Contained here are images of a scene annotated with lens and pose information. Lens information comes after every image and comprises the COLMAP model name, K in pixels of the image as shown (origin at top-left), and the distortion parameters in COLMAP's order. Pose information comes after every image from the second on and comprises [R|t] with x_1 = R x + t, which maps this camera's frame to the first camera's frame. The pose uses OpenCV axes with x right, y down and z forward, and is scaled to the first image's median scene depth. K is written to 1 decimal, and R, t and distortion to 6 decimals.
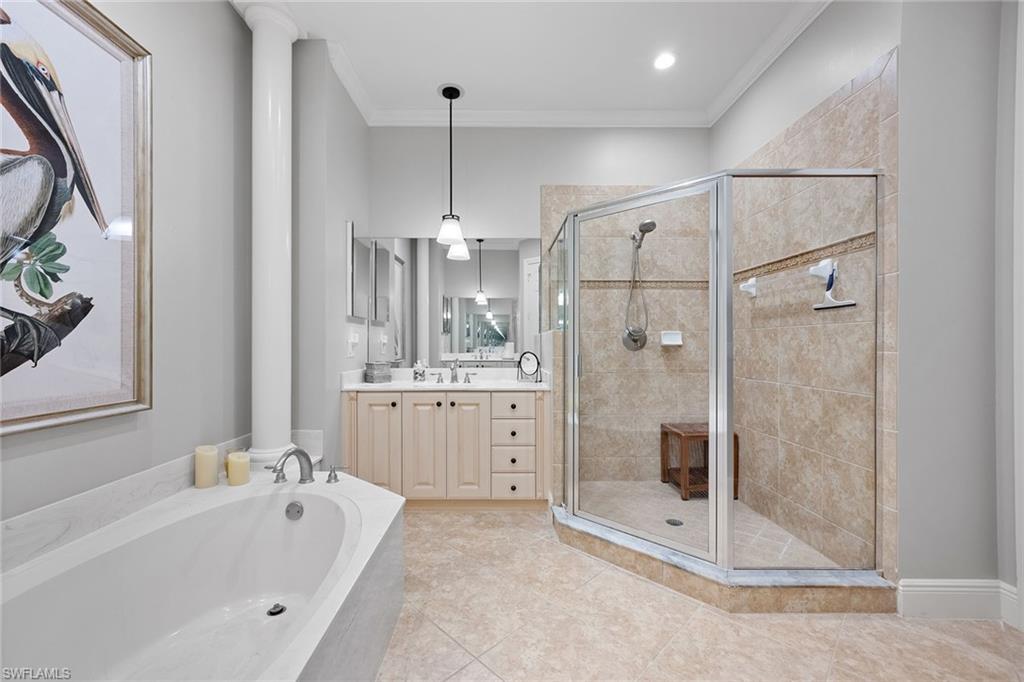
lens RADIAL K [[398.7, 0, 506.1], [0, 398.7, 340.8], [0, 0, 1]] dist [-0.001259, -0.000072]
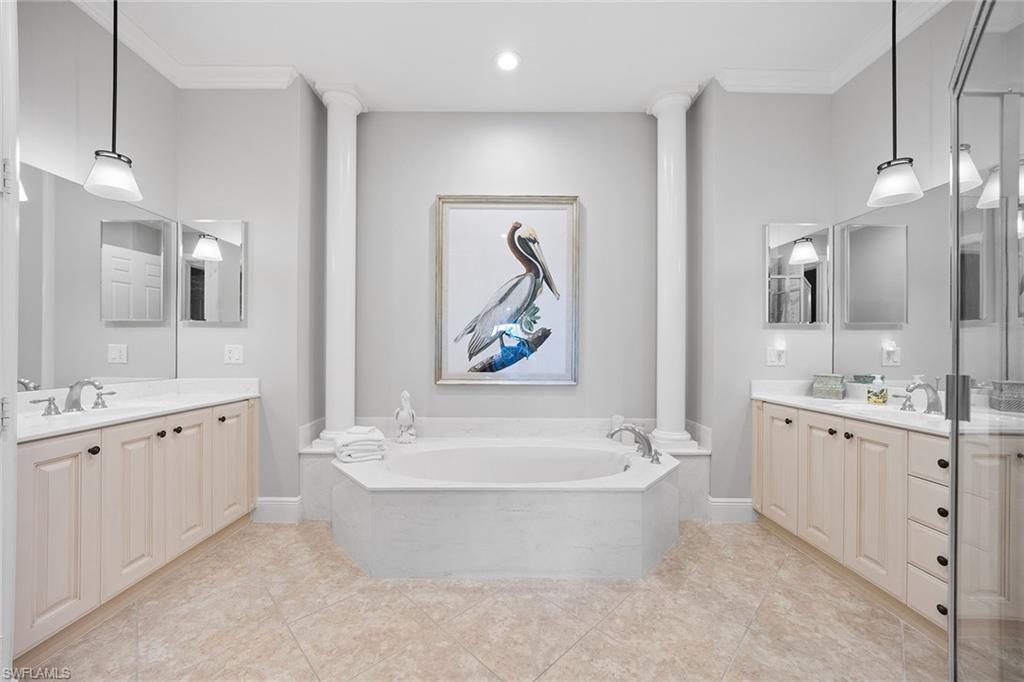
lens RADIAL K [[379.4, 0, 511.3], [0, 379.4, 347.4], [0, 0, 1]] dist [-0.044950, 0.004654]
pose [[0.005180, -0.009950, -0.999937, 1.059498], [0.002257, 0.999948, -0.009938, 0.011977], [0.999984, -0.002205, 0.005203, 0.813633]]
